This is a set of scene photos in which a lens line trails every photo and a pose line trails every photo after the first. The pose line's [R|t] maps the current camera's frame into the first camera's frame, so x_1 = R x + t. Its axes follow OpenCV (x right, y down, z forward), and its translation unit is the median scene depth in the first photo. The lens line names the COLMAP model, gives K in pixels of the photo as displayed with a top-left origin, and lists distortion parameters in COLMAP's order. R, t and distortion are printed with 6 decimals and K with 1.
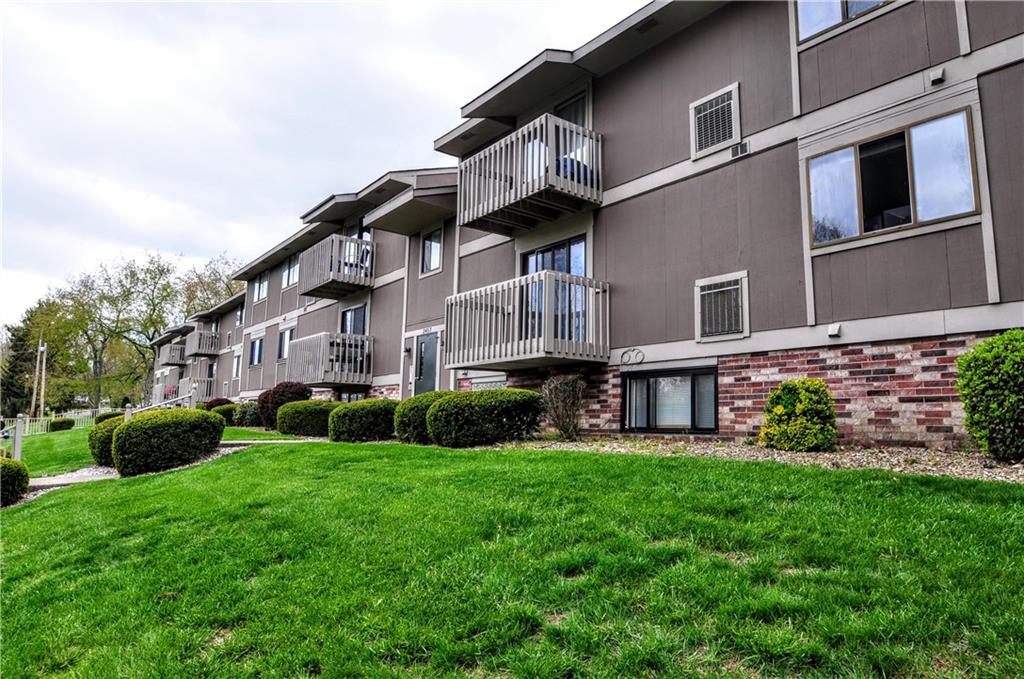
lens RADIAL K [[620.7, 0, 512.0], [0, 620.7, 339.5], [0, 0, 1]] dist [-0.000875, -0.000131]
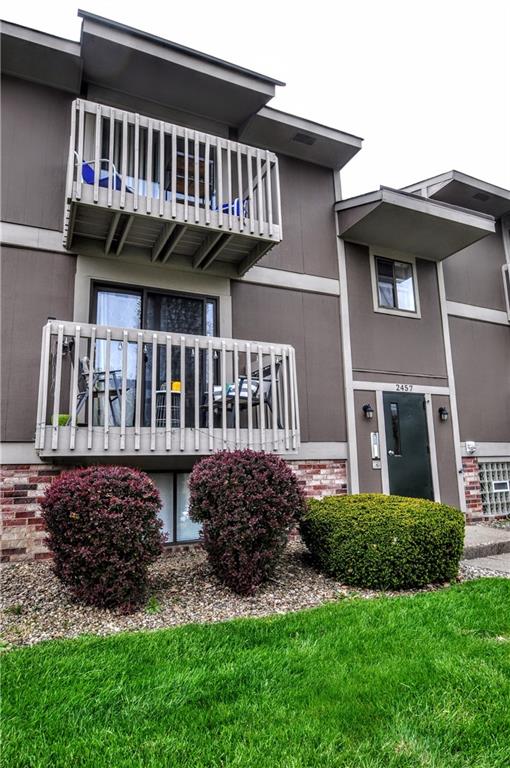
lens RADIAL K [[465.5, 0, 255.0], [0, 465.5, 384.0], [0, 0, 1]] dist [-0.000875, -0.000131]
pose [[0.229054, 0.172166, 0.958067, -0.686725], [-0.098778, 0.983265, -0.153079, 0.080624], [-0.968389, -0.059573, 0.242227, 1.009359]]
